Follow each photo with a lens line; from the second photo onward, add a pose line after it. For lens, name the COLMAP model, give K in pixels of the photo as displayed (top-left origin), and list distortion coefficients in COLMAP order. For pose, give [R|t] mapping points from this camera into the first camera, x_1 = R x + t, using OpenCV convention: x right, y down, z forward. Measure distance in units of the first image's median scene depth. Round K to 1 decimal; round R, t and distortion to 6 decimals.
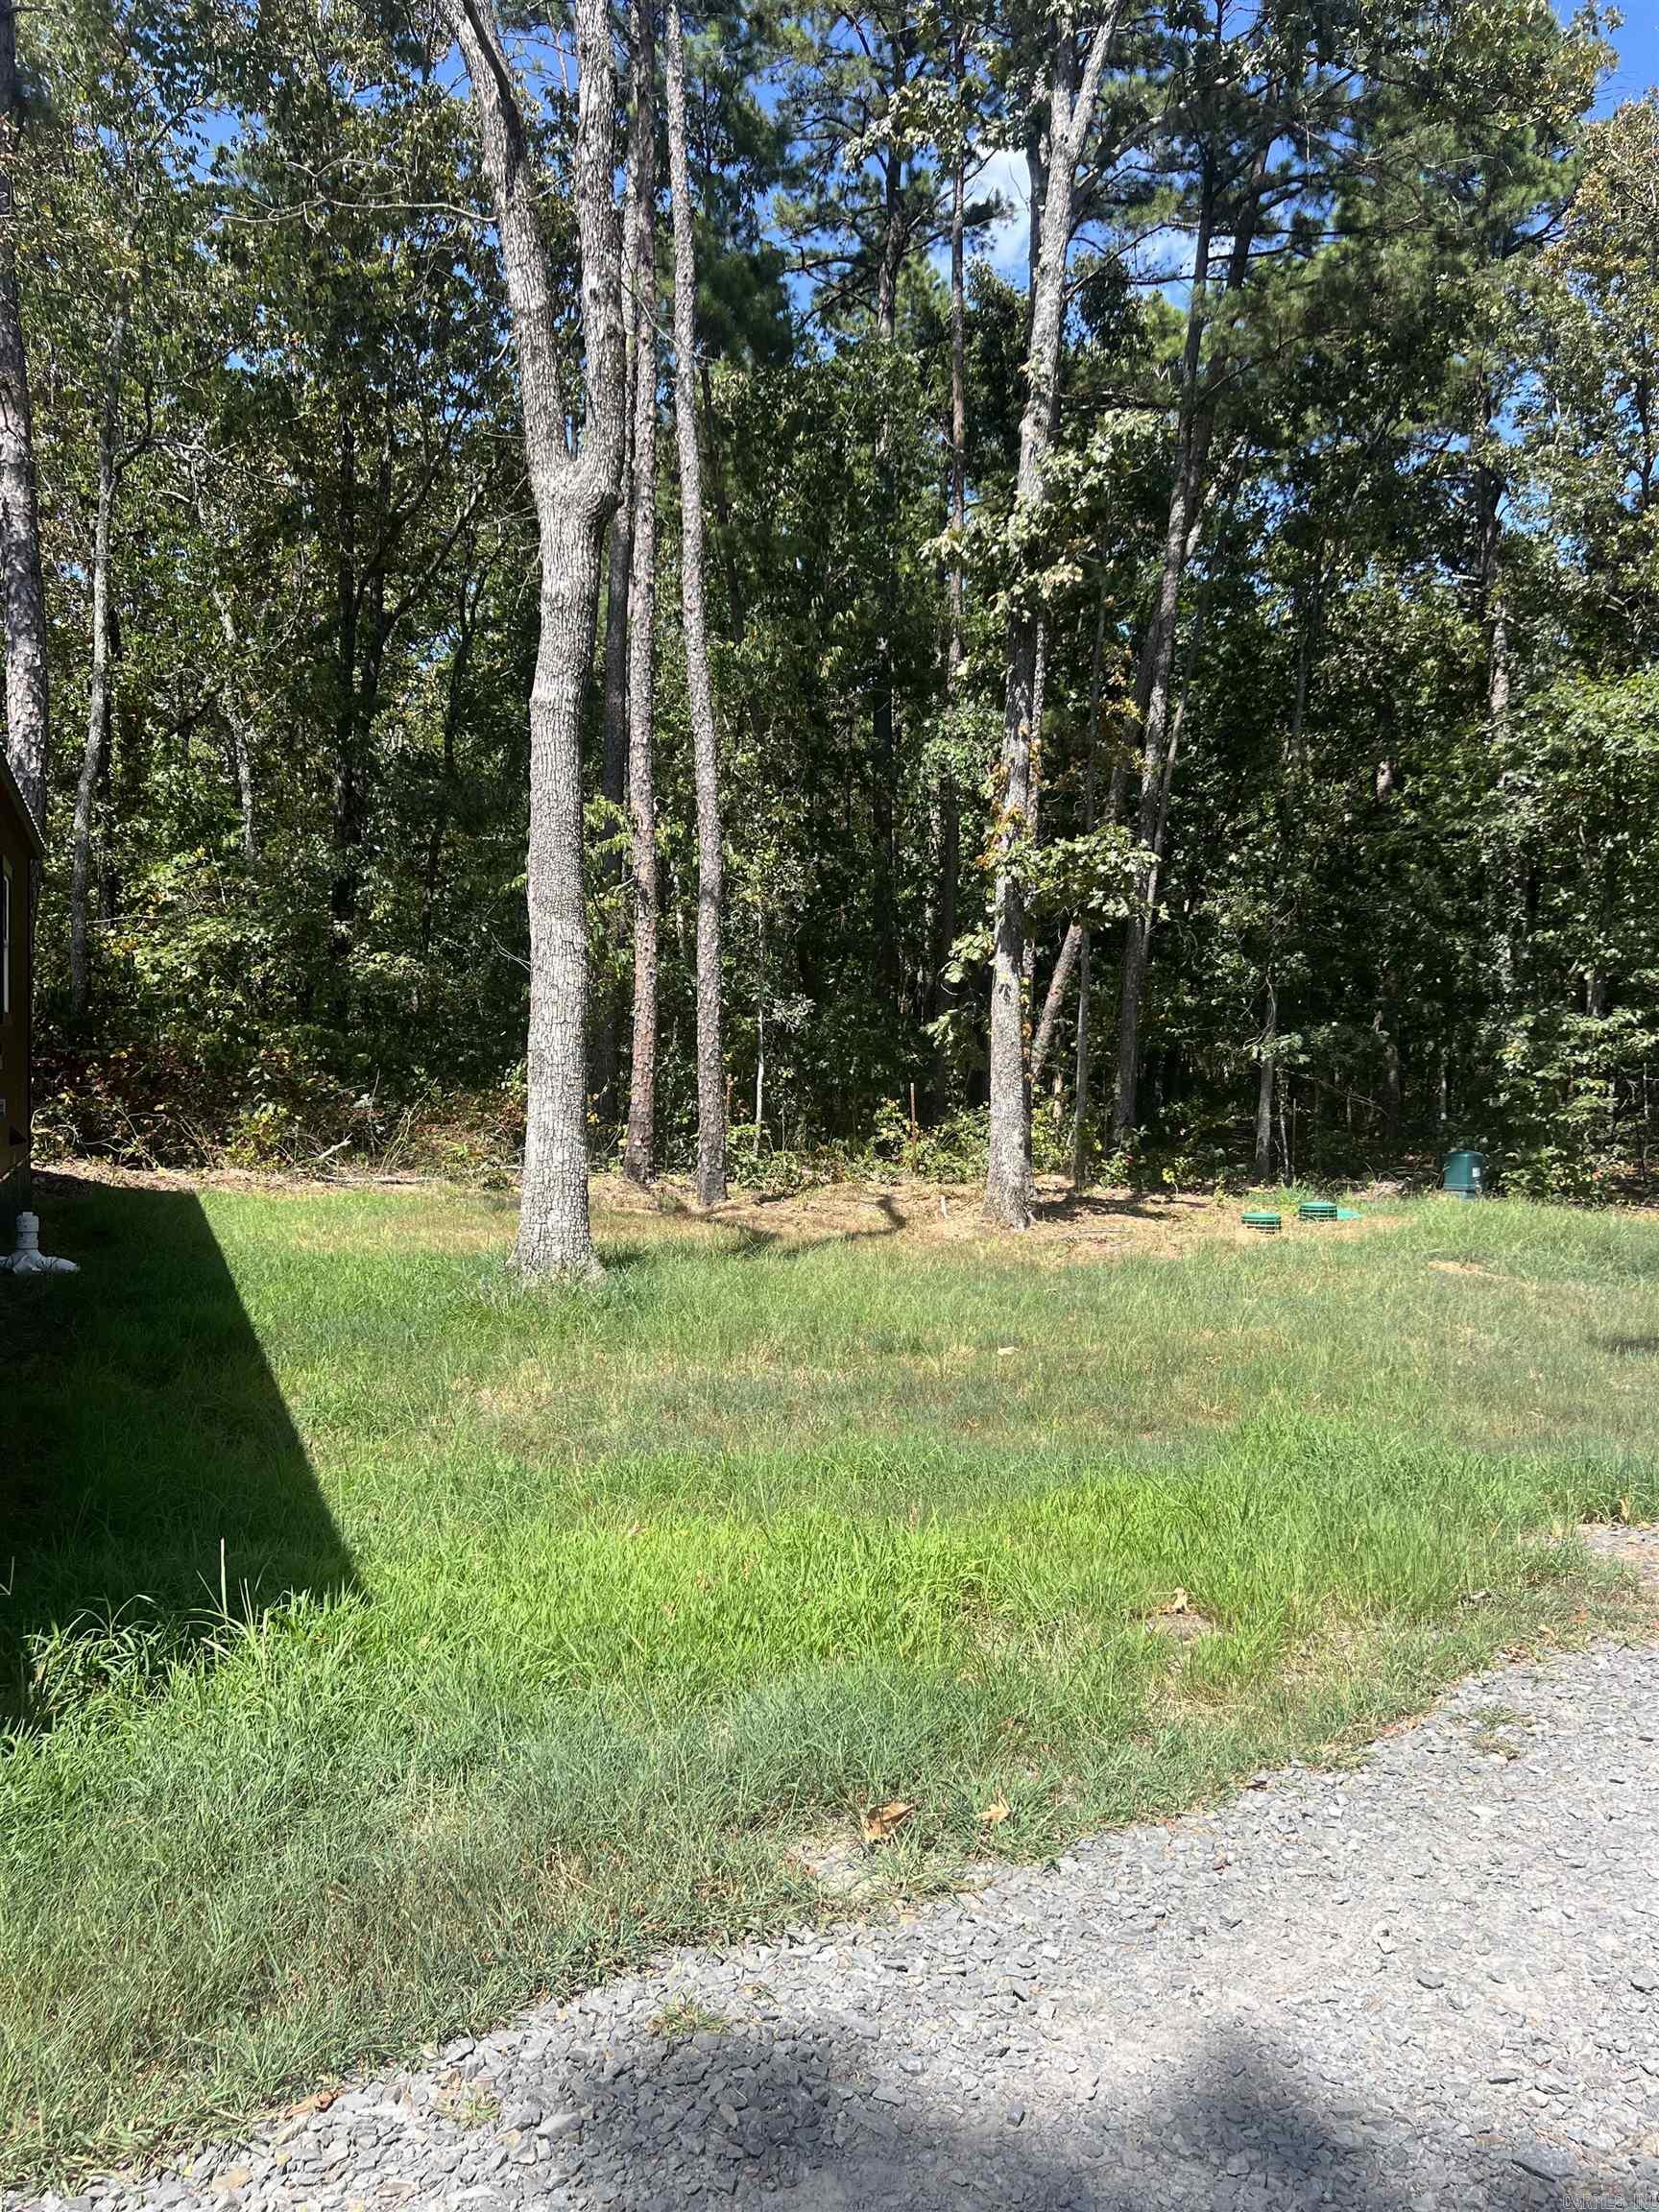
lens RADIAL K [[1692.3, 0, 827.6], [0, 1692.3, 1089.5], [0, 0, 1]] dist [0.065090, -0.089751]
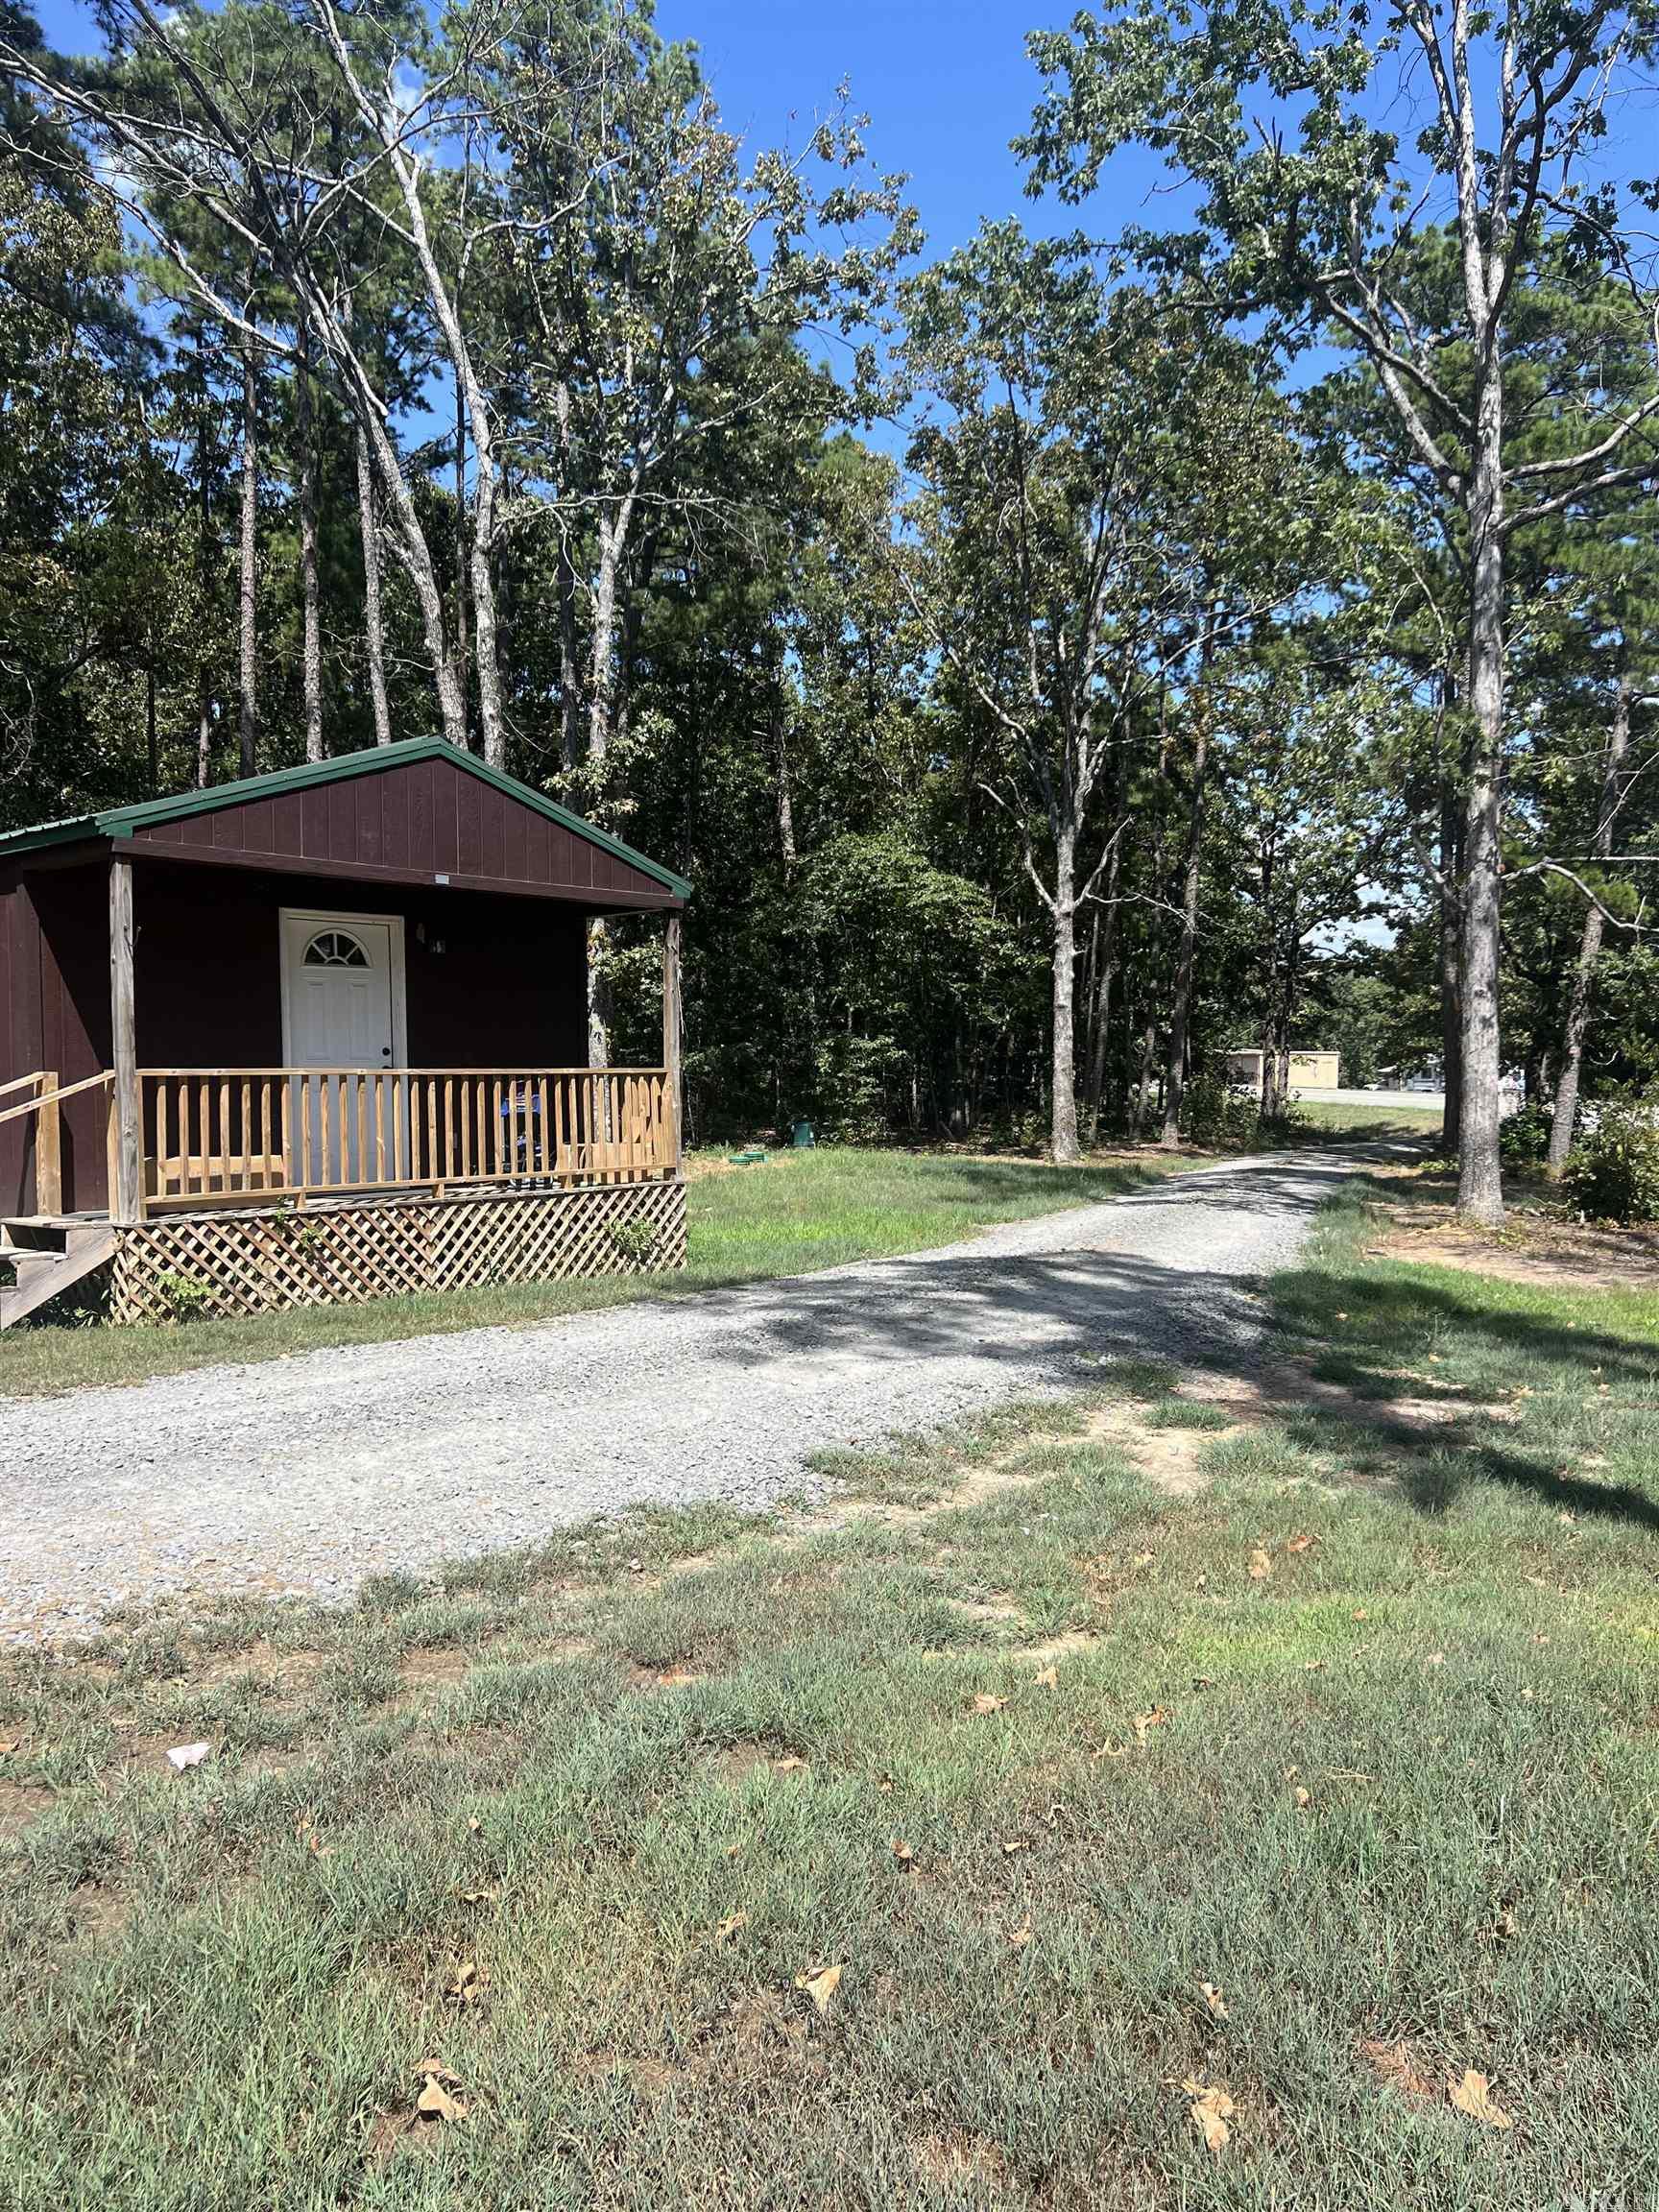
lens RADIAL K [[1692.3, 0, 864.3], [0, 1692.3, 1131.6], [0, 0, 1]] dist [0.065090, -0.089751]
pose [[0.889329, -0.039532, 0.455557, -0.445704], [0.027429, 0.999074, 0.033149, -0.010838], [-0.456445, -0.016985, 0.889589, -0.677396]]
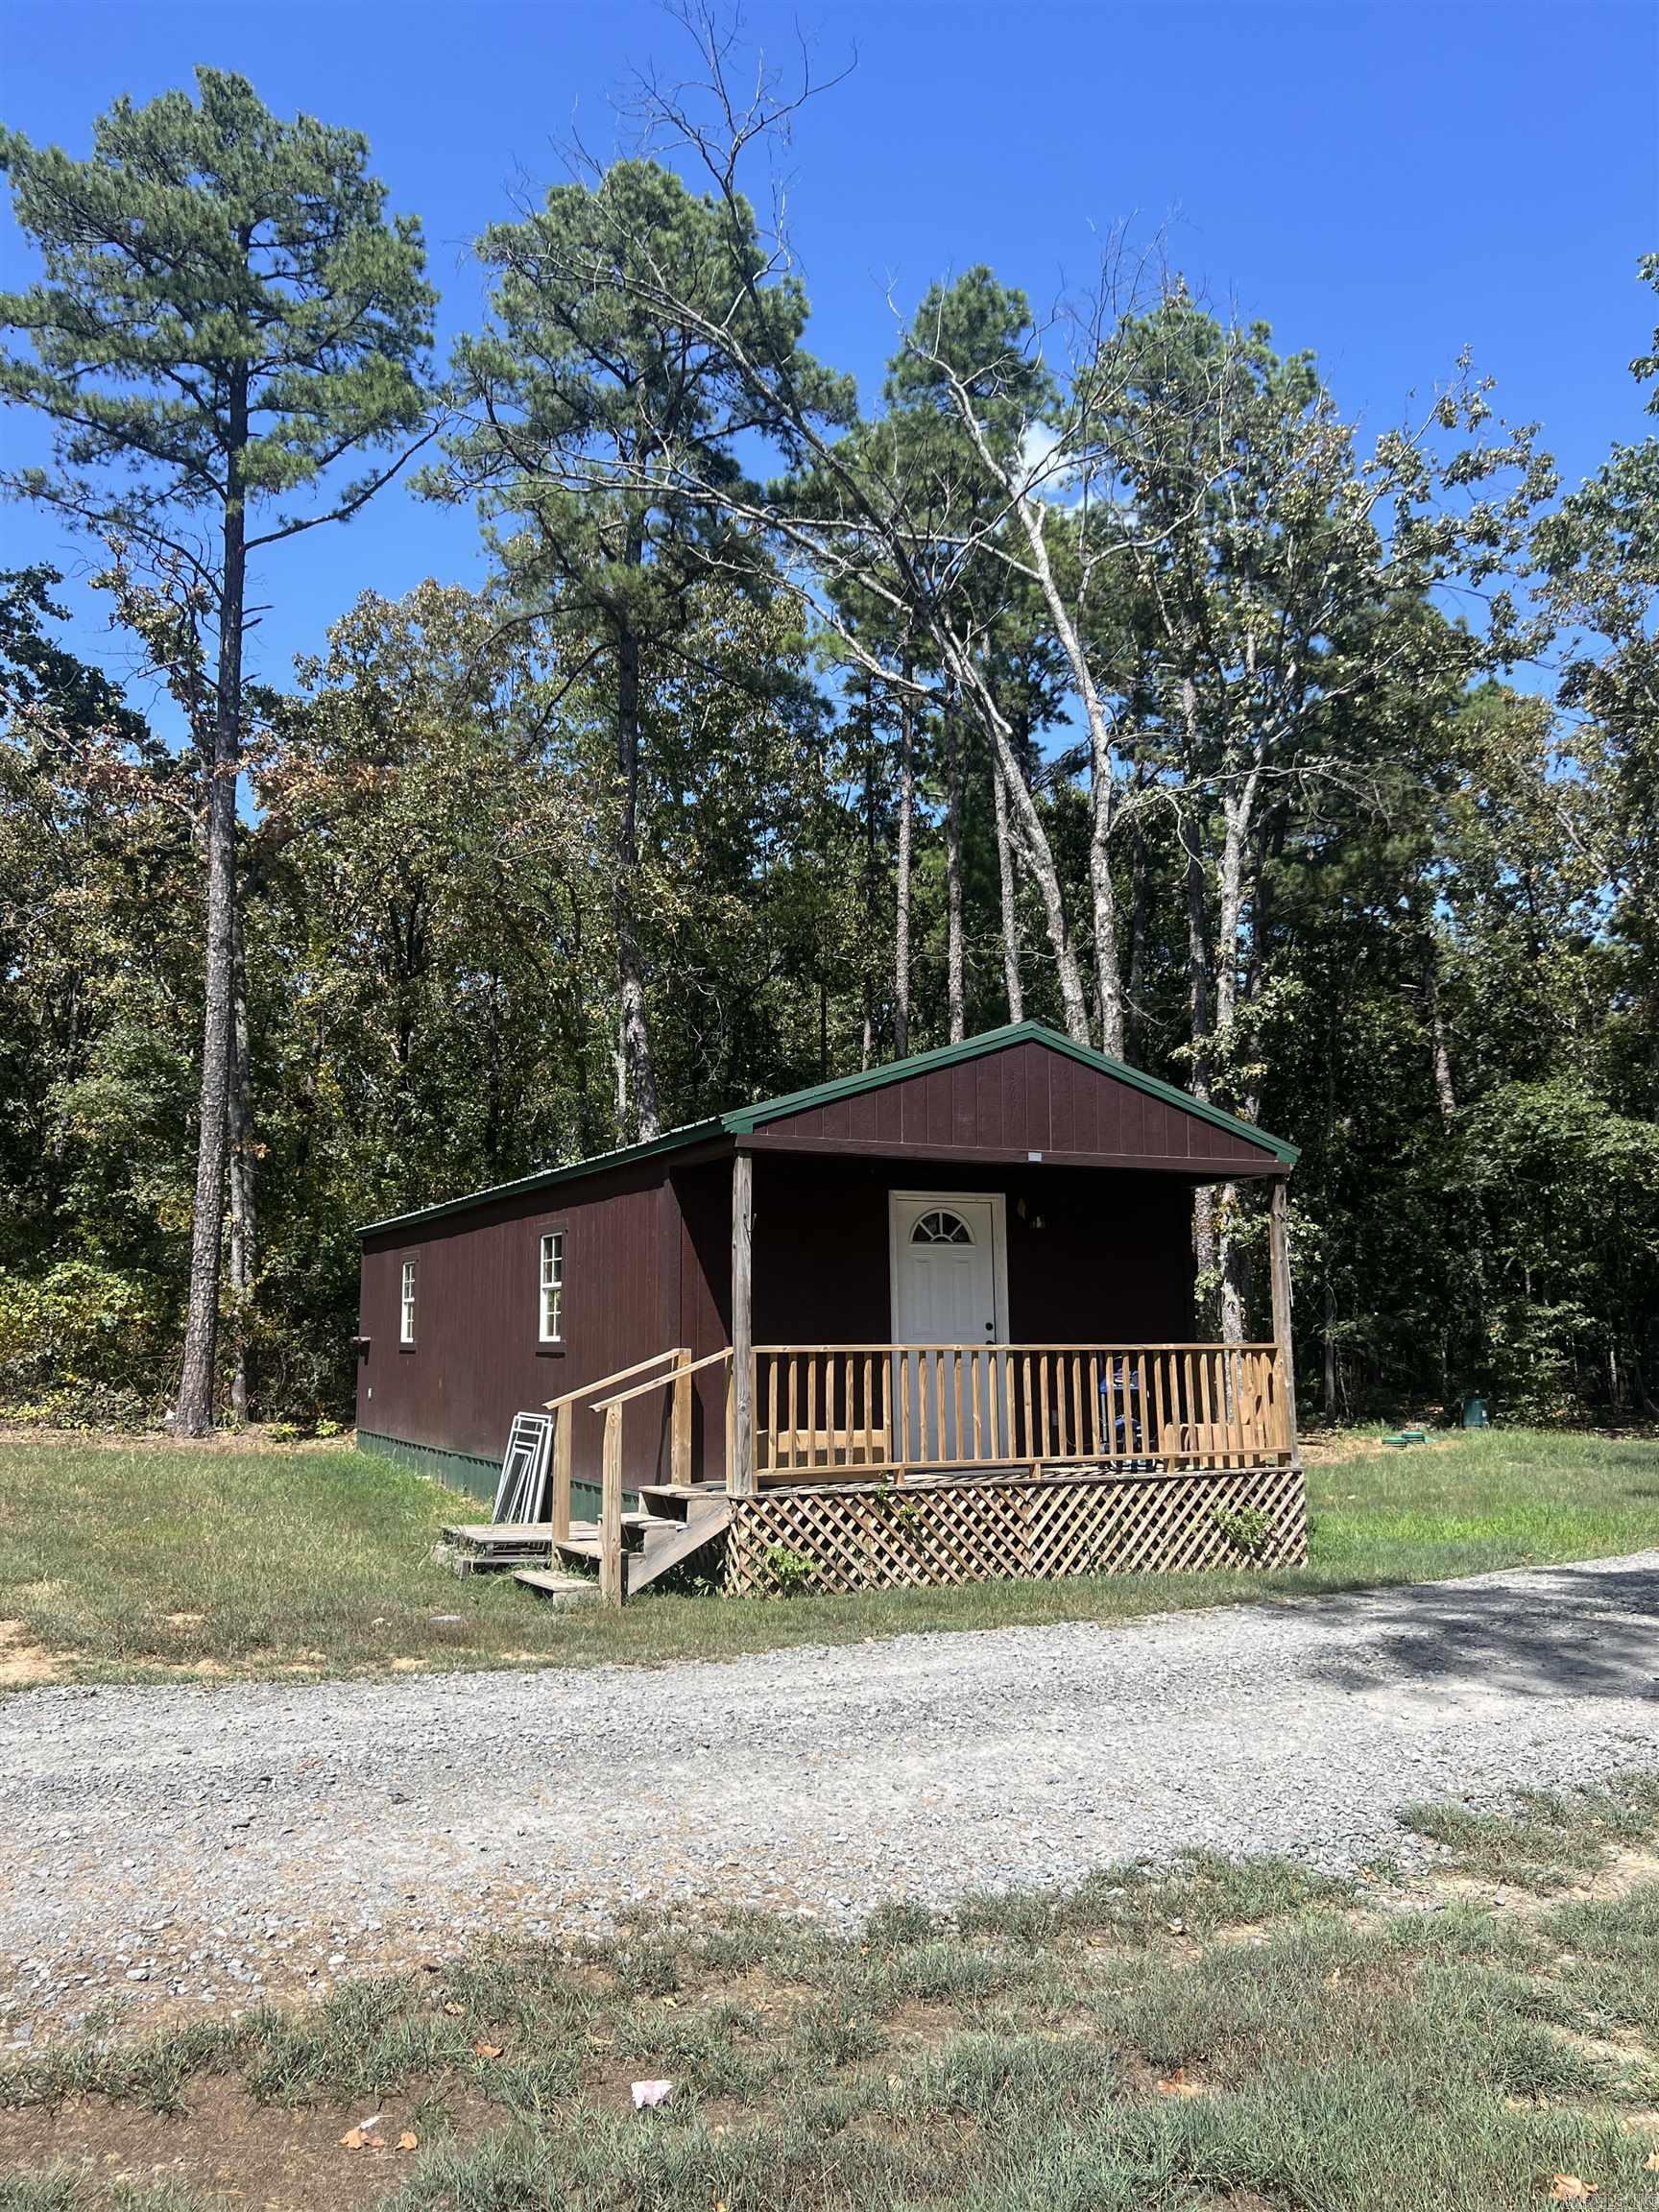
lens RADIAL K [[1692.3, 0, 826.9], [0, 1692.3, 1105.1], [0, 0, 1]] dist [0.065090, -0.089751]
pose [[0.997395, -0.016022, 0.070325, -0.409883], [0.026416, 0.988415, -0.149456, -0.014247], [-0.067116, 0.150925, 0.986264, -0.668609]]
